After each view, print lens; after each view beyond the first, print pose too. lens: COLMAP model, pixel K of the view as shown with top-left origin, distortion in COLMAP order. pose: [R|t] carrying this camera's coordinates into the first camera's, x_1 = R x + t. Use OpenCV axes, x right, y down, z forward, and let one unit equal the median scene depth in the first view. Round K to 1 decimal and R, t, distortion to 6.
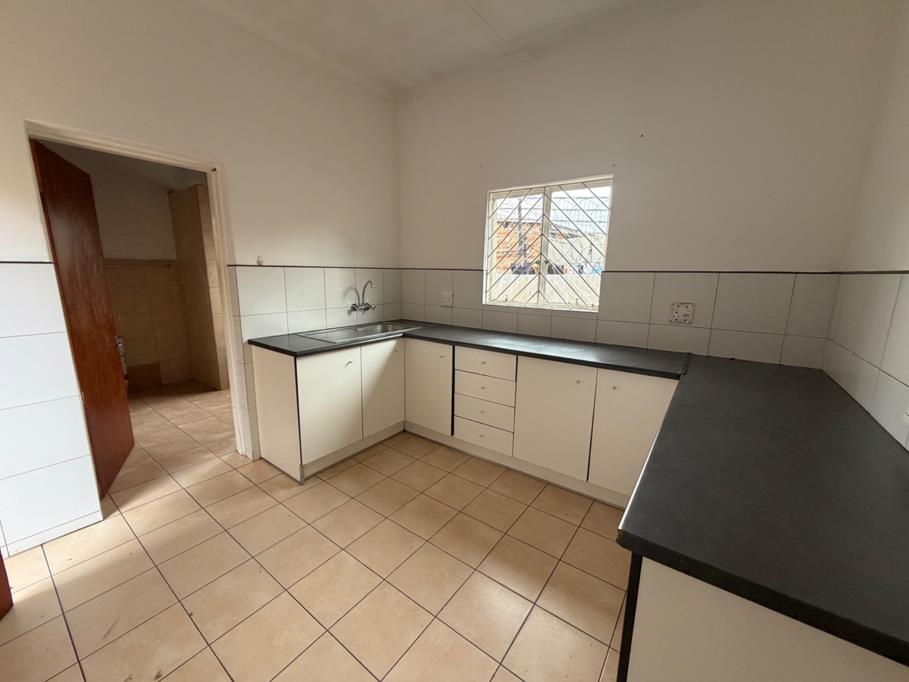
lens RADIAL K [[362.7, 0, 453.5], [0, 362.7, 340.6], [0, 0, 1]] dist [-0.000519, 0.000344]
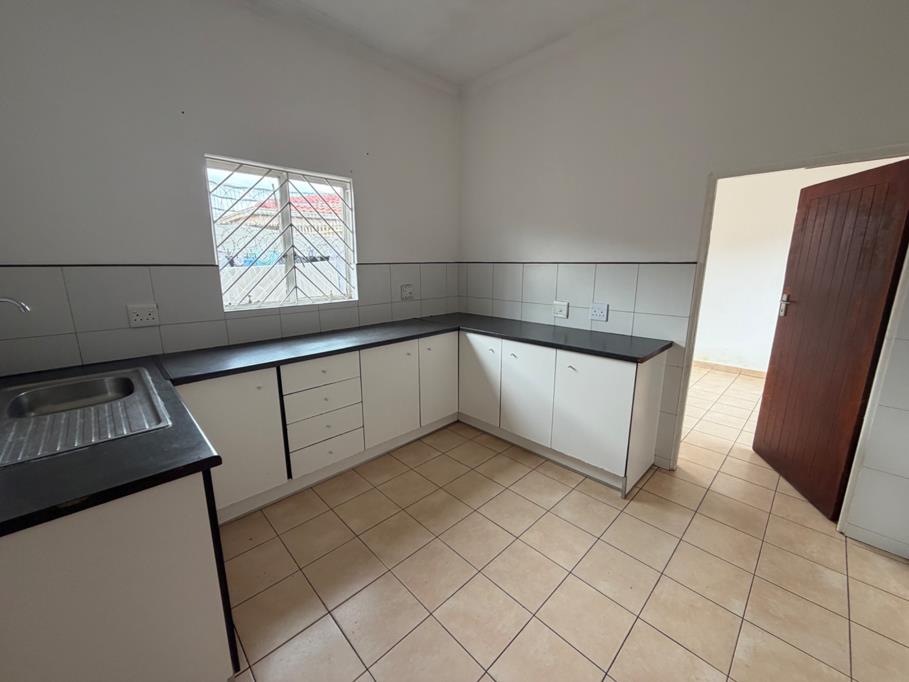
lens RADIAL K [[362.7, 0, 450.5], [0, 362.7, 342.1], [0, 0, 1]] dist [-0.000519, 0.000344]
pose [[0.171817, -0.228137, 0.958349, -1.101953], [0.190165, 0.962200, 0.194960, -0.192230], [-0.966600, 0.148747, 0.208706, 0.815048]]
